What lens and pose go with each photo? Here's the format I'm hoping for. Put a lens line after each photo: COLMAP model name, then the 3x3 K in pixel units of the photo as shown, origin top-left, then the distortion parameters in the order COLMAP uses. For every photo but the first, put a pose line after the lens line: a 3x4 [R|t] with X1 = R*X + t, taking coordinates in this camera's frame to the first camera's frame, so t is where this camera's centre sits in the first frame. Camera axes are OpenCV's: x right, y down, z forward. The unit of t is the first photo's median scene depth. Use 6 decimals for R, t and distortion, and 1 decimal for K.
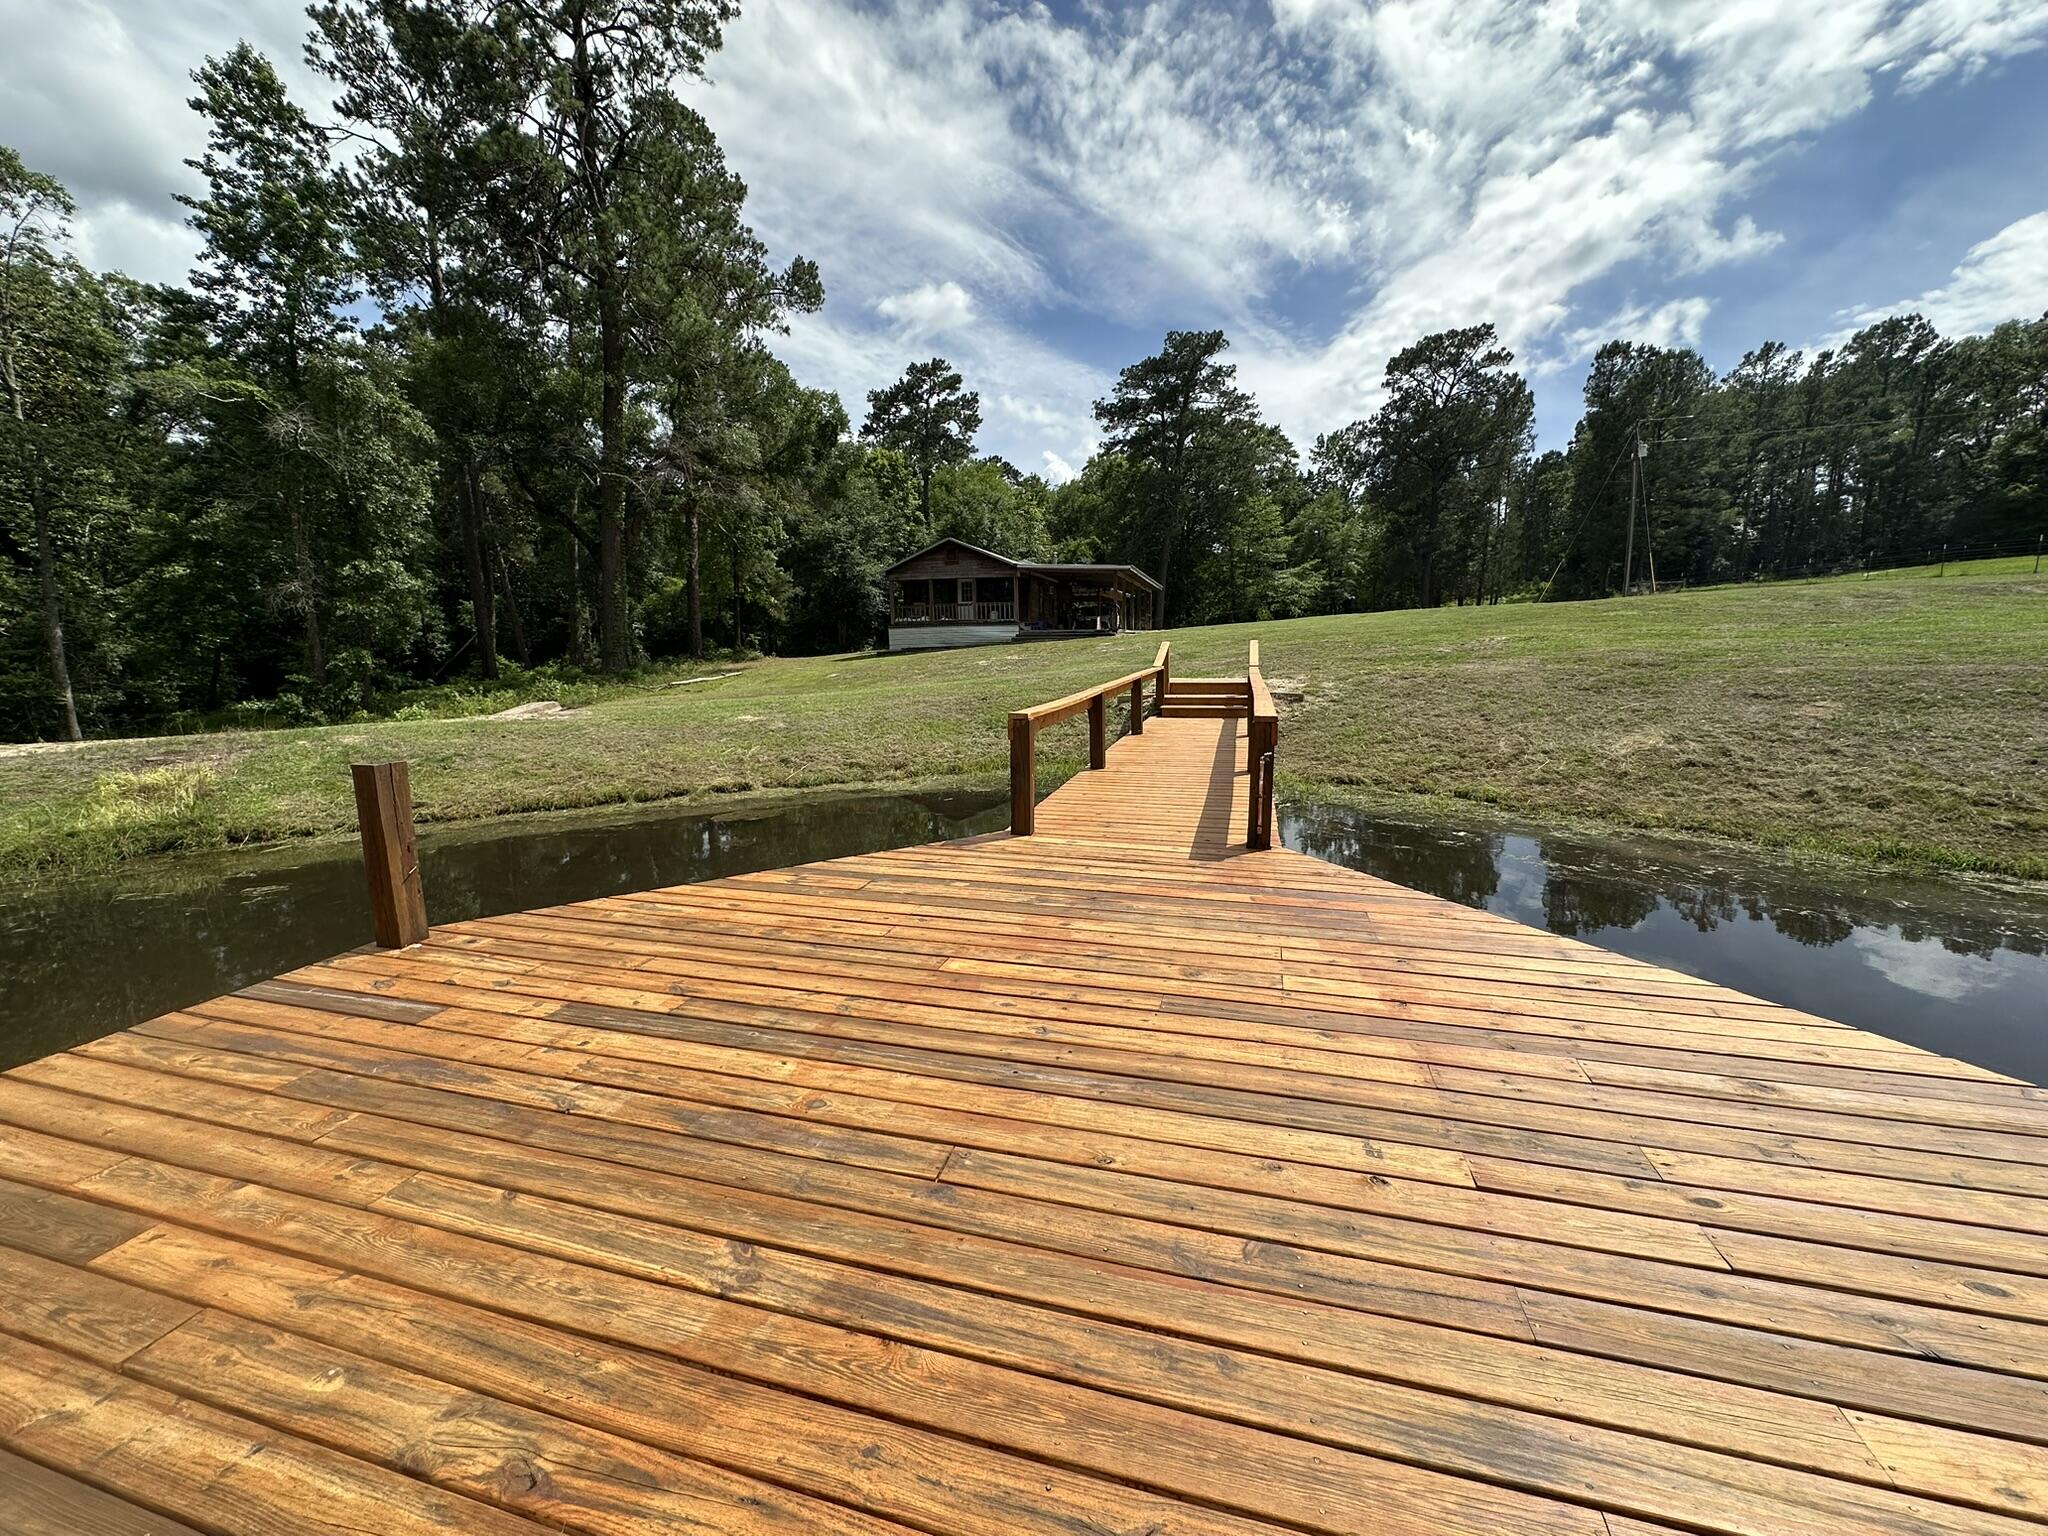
lens RADIAL K [[841.1, 0, 1024.0], [0, 841.1, 768.0], [0, 0, 1]] dist [0.030161, -0.009009]
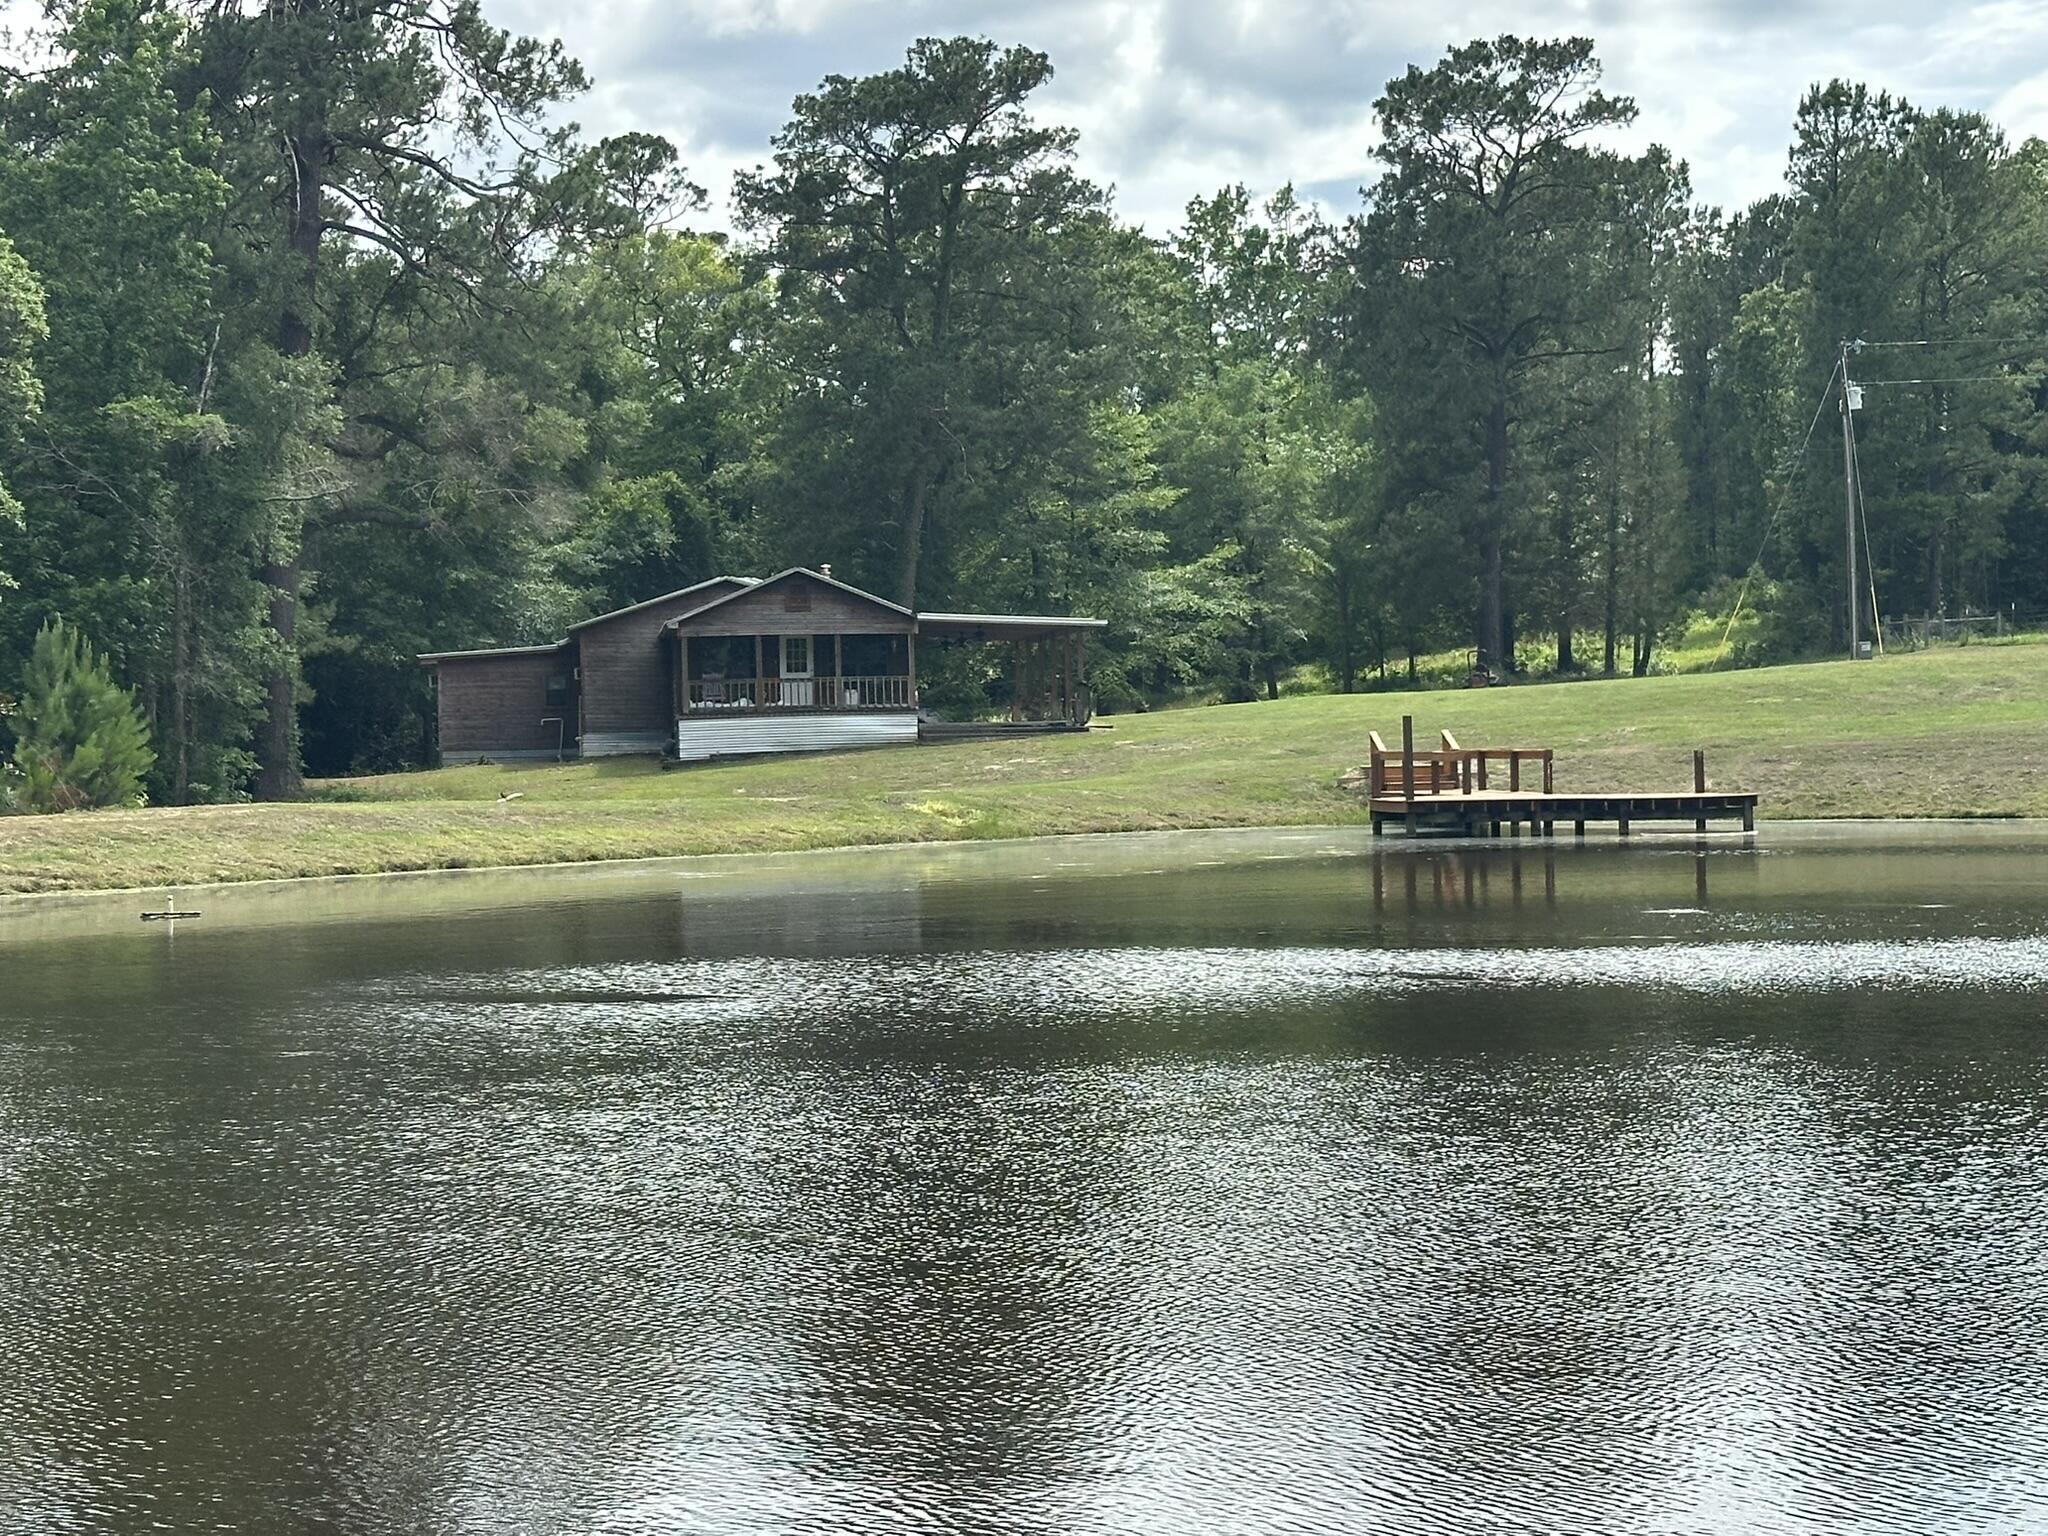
lens RADIAL K [[4154.0, 0, 1024.0], [0, 4154.0, 768.0], [0, 0, 1]] dist [0.025218, 0.078775]
pose [[0.941811, -0.007276, 0.336063, -0.439419], [0.058128, 0.988229, -0.141506, 0.136047], [-0.331078, 0.152807, 0.931149, -0.828604]]
